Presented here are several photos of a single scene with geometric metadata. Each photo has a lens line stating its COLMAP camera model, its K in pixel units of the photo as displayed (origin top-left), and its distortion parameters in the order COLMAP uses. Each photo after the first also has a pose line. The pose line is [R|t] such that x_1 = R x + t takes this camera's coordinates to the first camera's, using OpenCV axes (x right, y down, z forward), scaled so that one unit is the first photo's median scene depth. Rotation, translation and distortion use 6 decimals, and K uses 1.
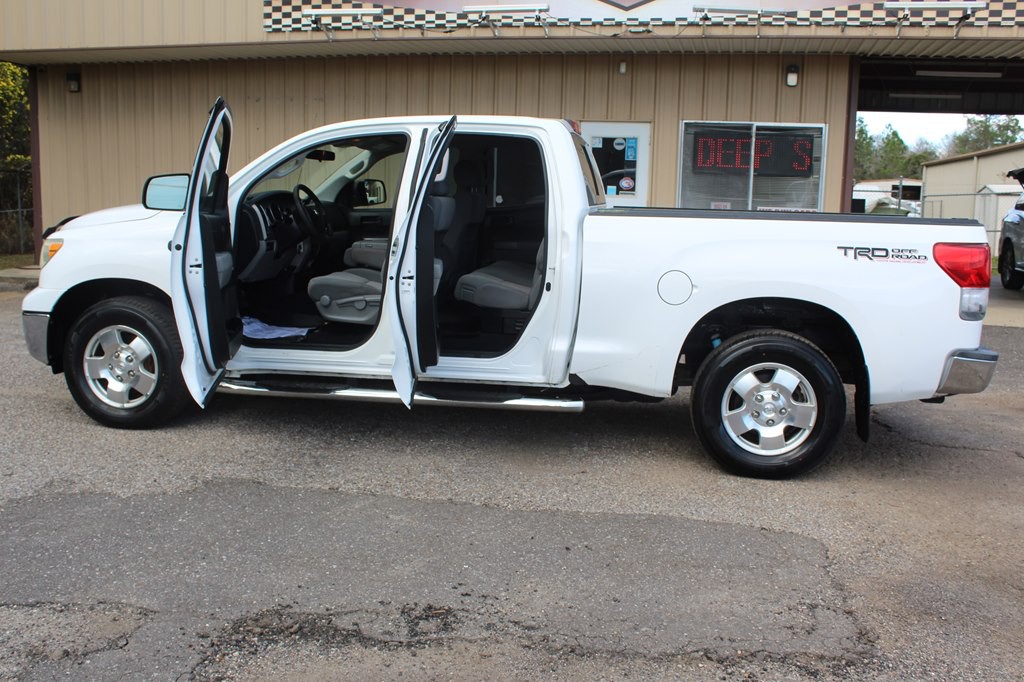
lens RADIAL K [[984.4, 0, 503.4], [0, 984.4, 345.3], [0, 0, 1]] dist [-0.141322, 0.146668]
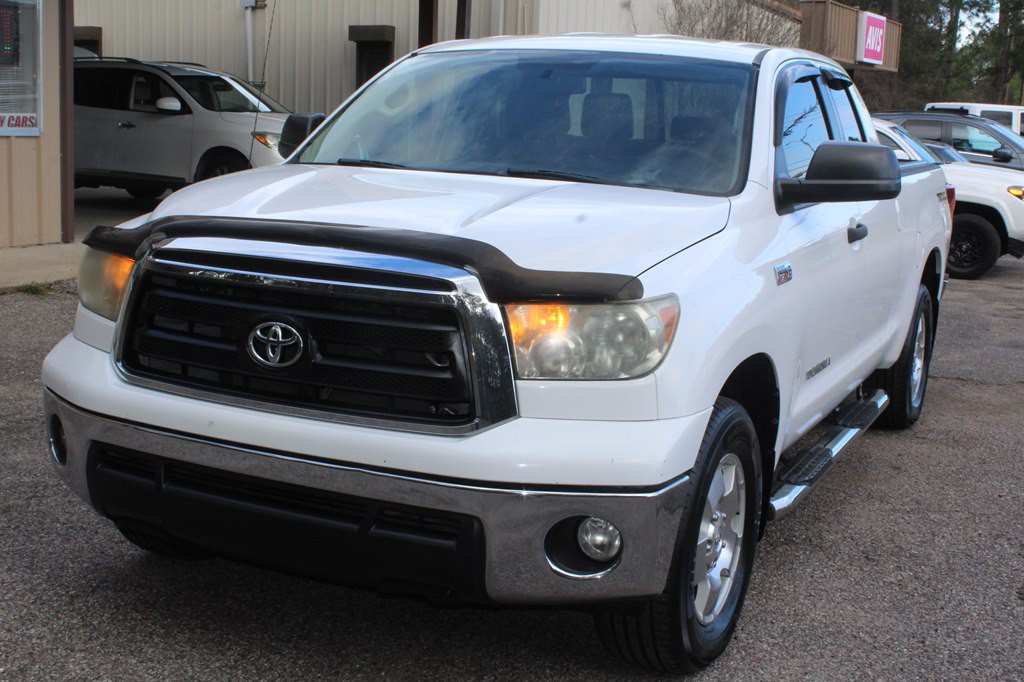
lens RADIAL K [[1342.8, 0, 512.0], [0, 1342.8, 341.0], [0, 0, 1]] dist [-0.039440, 0.002603]
pose [[0.268726, -0.177325, 0.946753, -1.043563], [0.110835, 0.982072, 0.152481, -0.189290], [-0.956819, 0.063958, 0.283563, 0.900620]]
